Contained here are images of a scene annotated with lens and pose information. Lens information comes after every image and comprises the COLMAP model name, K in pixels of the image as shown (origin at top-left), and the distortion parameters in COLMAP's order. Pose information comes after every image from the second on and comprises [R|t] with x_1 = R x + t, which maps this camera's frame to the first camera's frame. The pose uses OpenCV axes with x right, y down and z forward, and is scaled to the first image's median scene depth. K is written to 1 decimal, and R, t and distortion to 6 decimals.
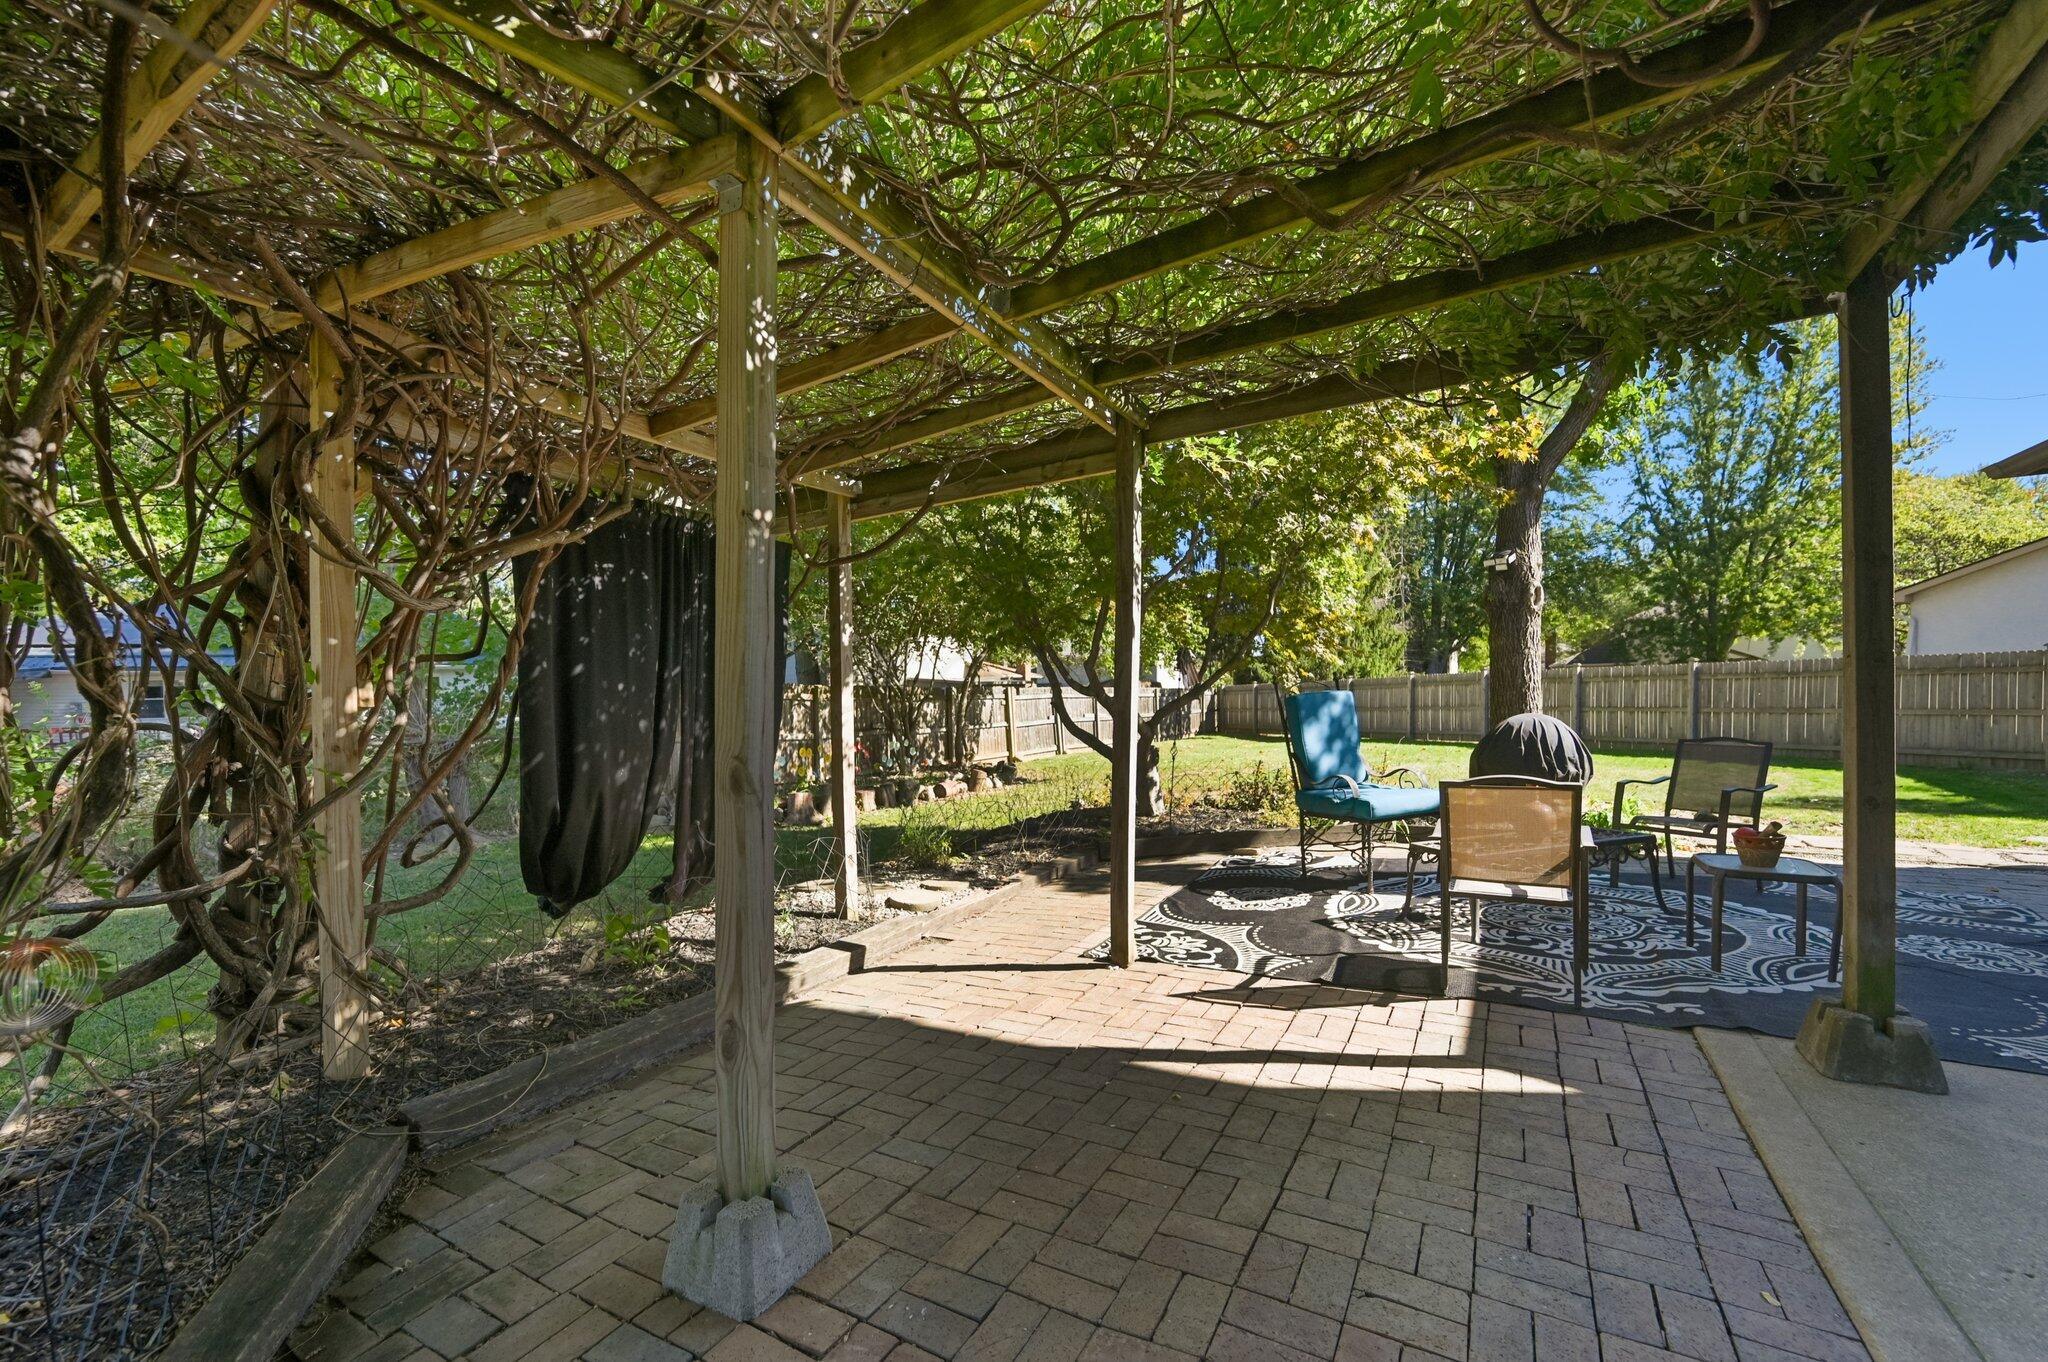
lens RADIAL K [[797.7, 0, 1039.9], [0, 797.7, 735.0], [0, 0, 1]] dist [0.001737, 0.000416]
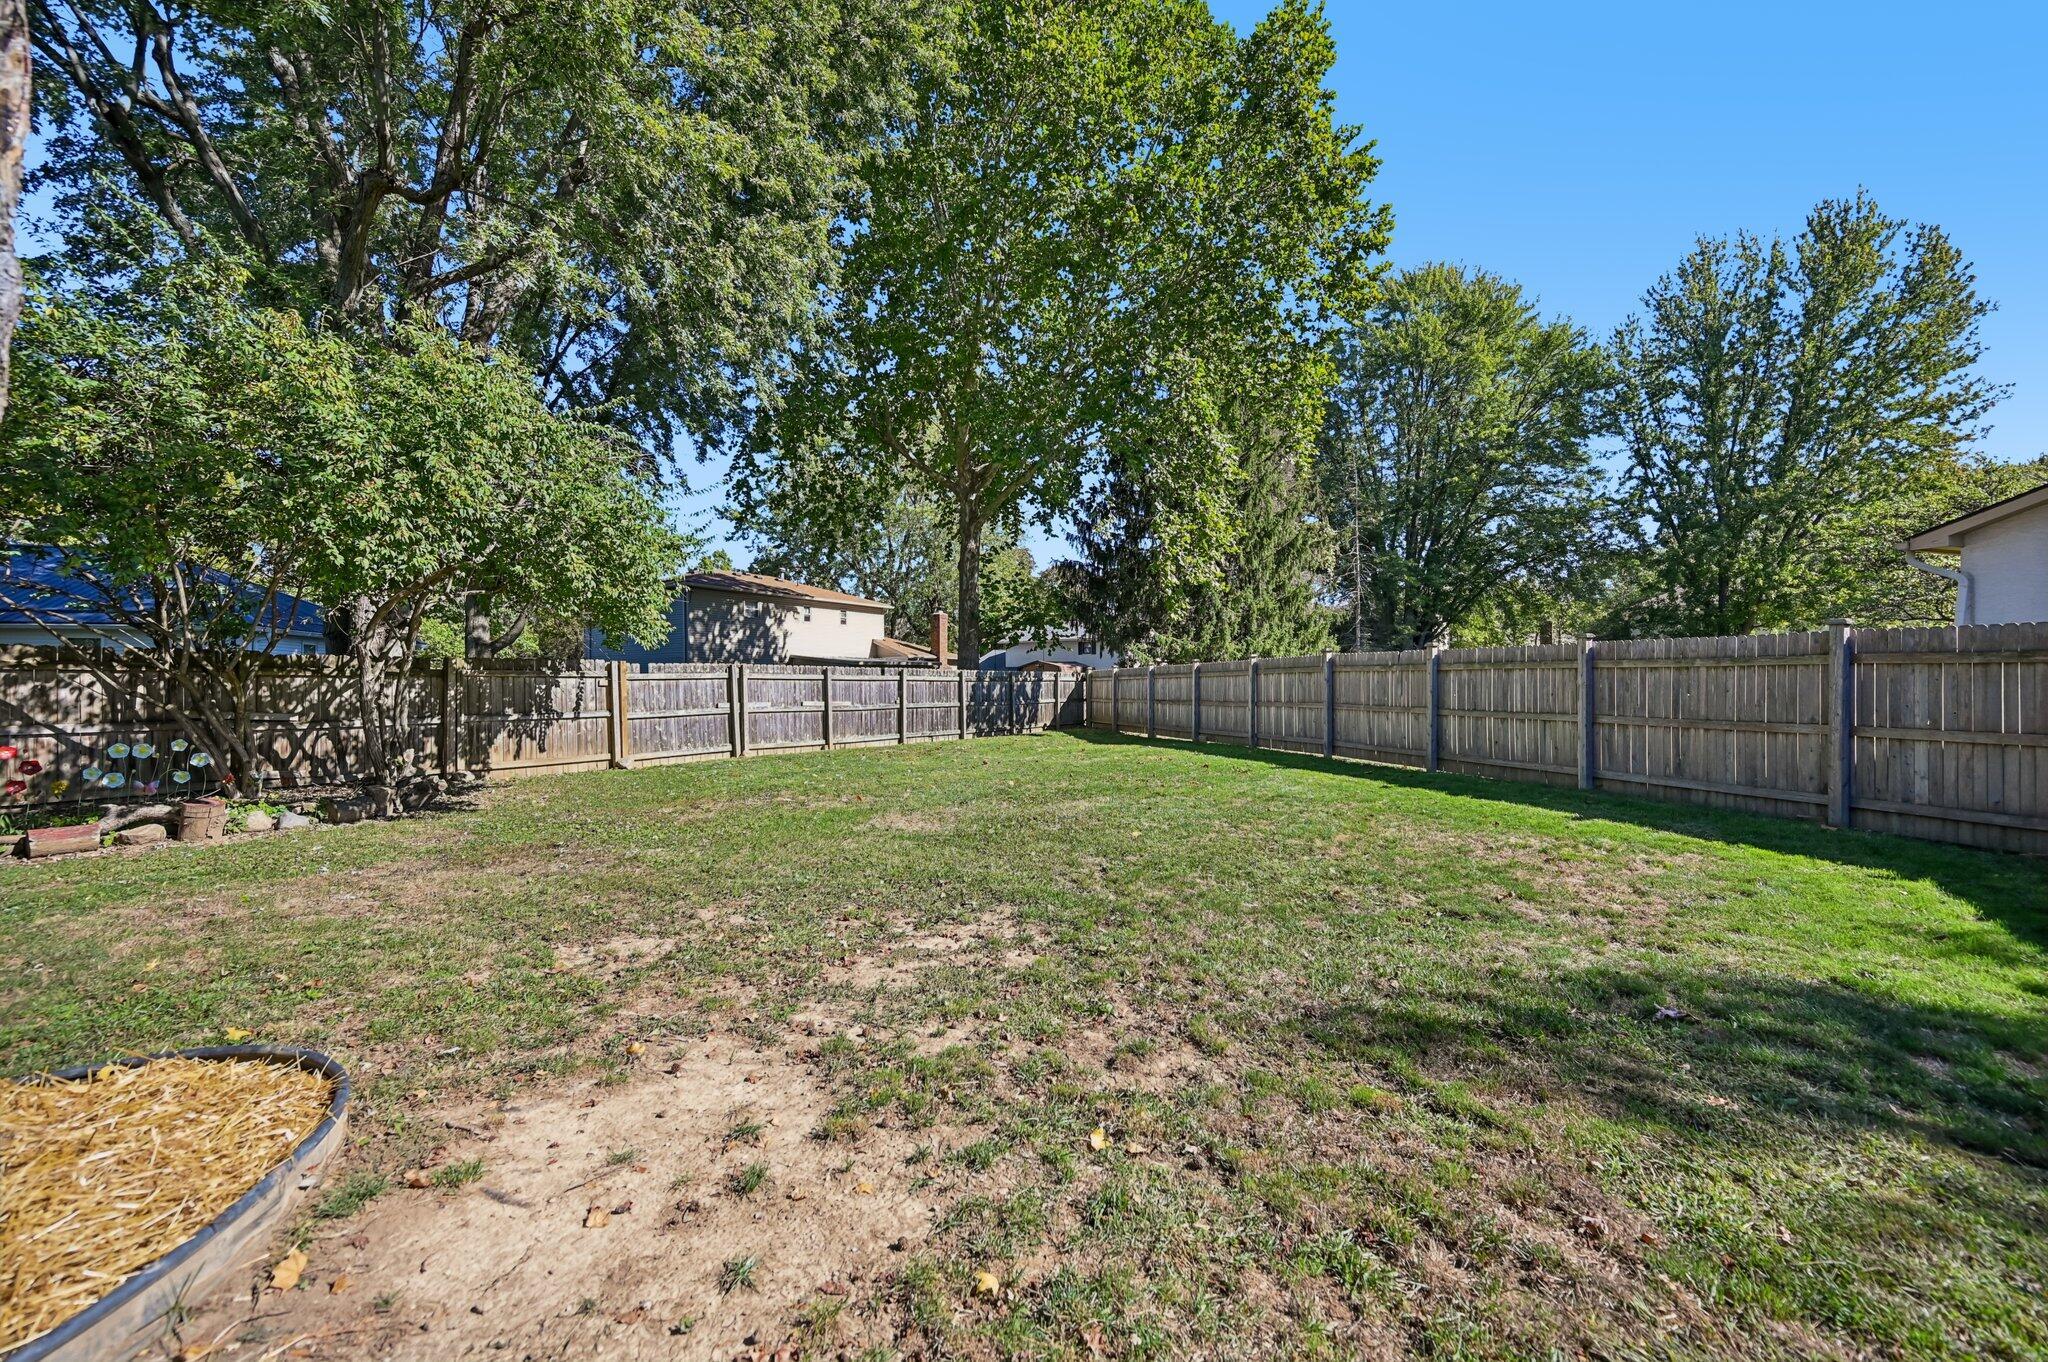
lens RADIAL K [[797.7, 0, 1017.0], [0, 797.7, 685.8], [0, 0, 1]] dist [0.001737, 0.000416]
pose [[0.998835, 0.021779, -0.043053, 0.129147], [-0.023554, 0.998875, -0.041165, -0.006597], [0.042108, 0.042131, 0.998224, 0.119119]]
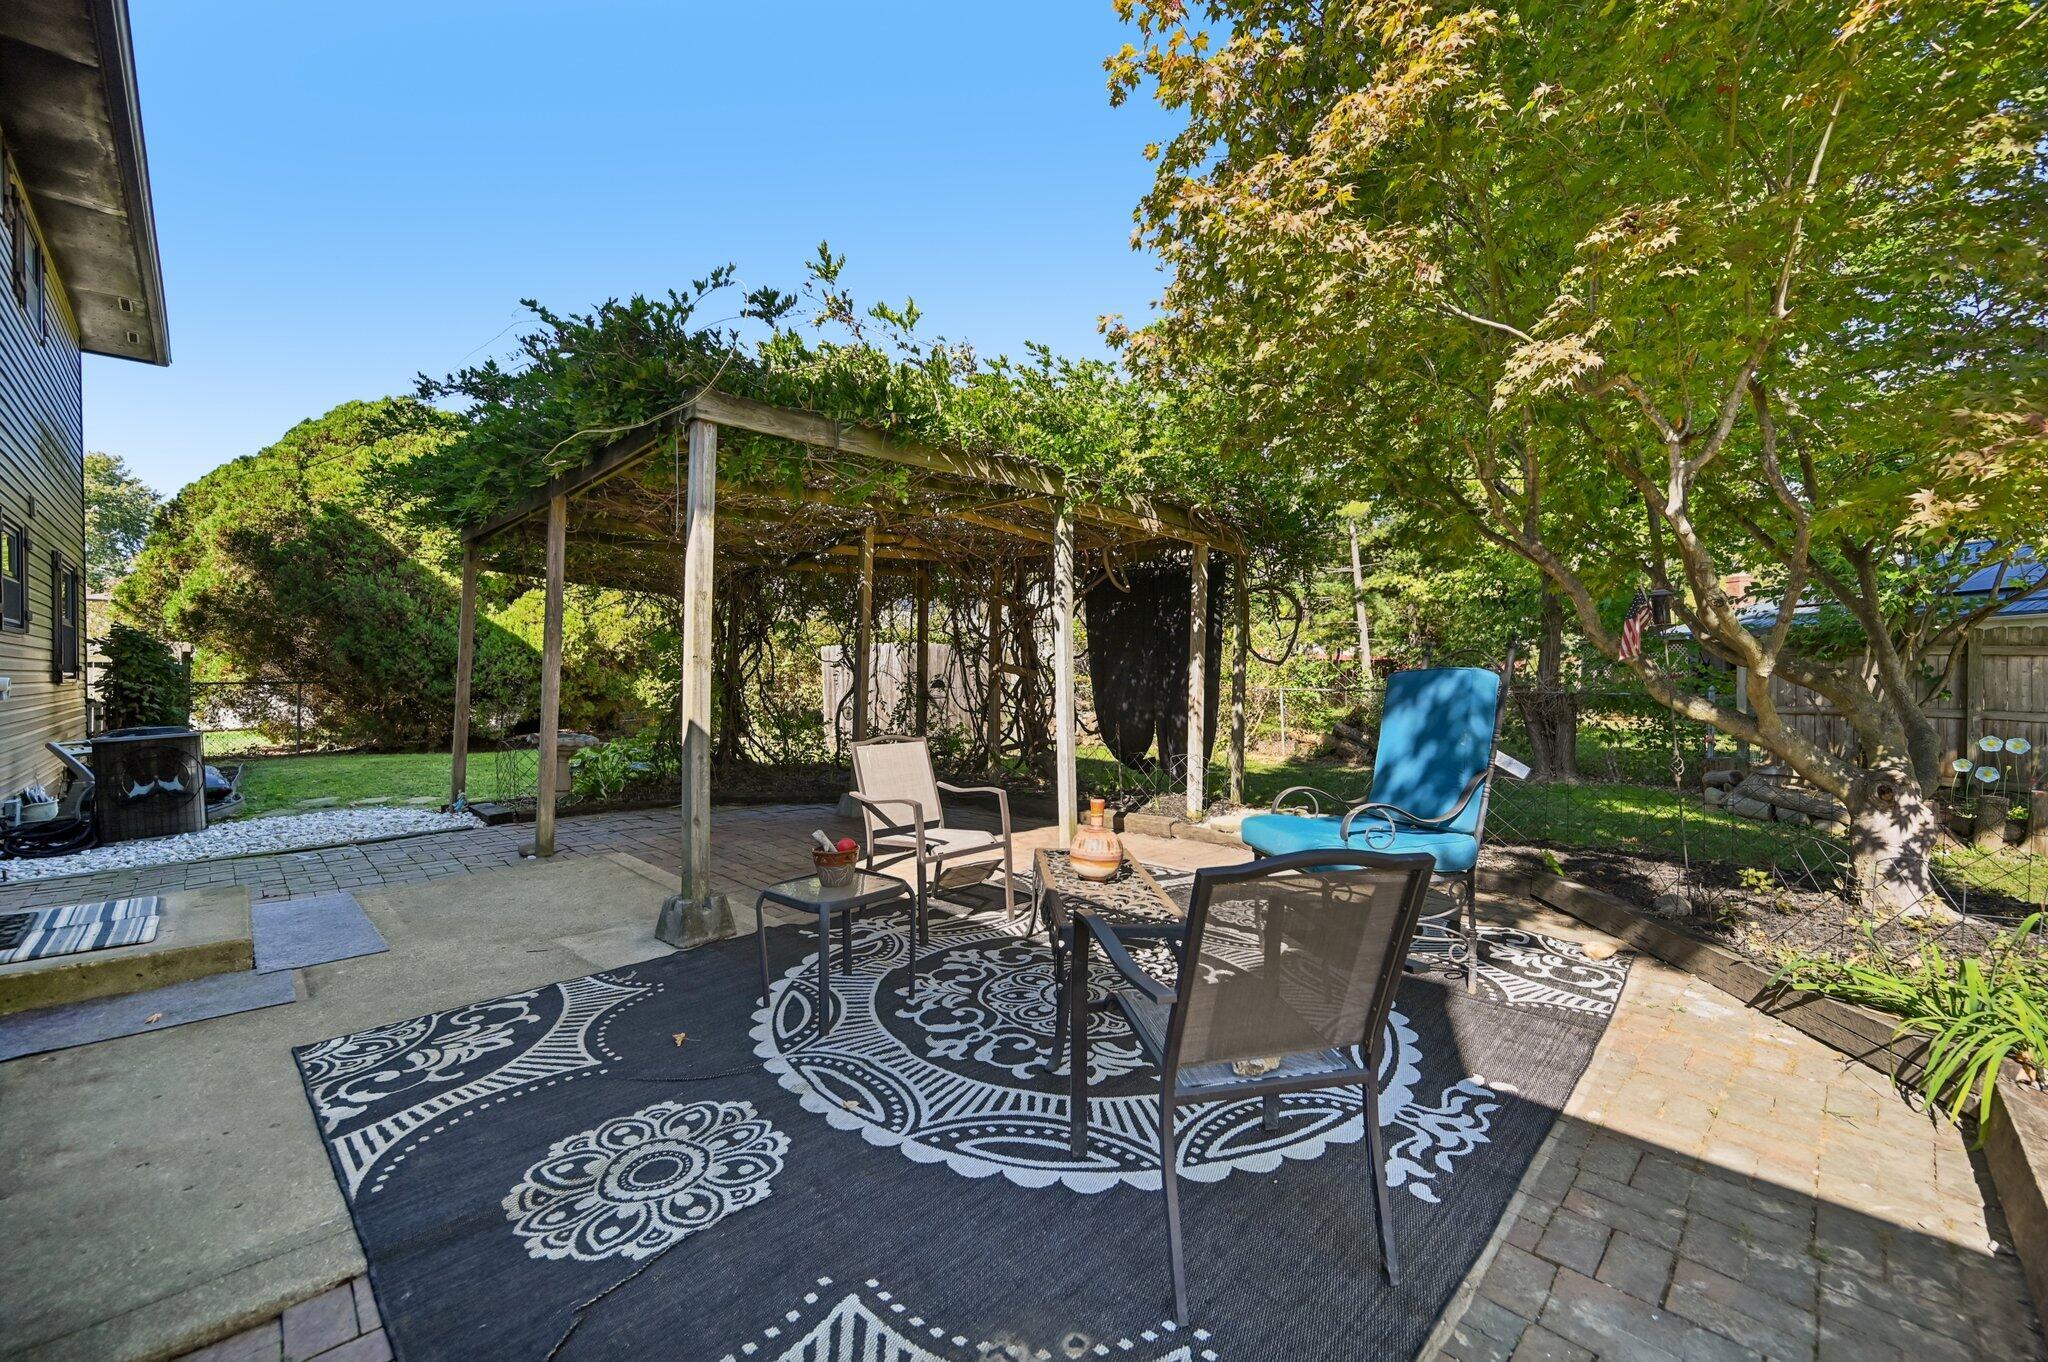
lens RADIAL K [[797.7, 0, 1013.3], [0, 797.7, 678.2], [0, 0, 1]] dist [0.001737, 0.000416]
pose [[-0.246422, 0.025102, -0.968837, 0.534845], [-0.023880, 0.999204, 0.031963, -0.027280], [0.968868, 0.031012, -0.245627, 0.444017]]
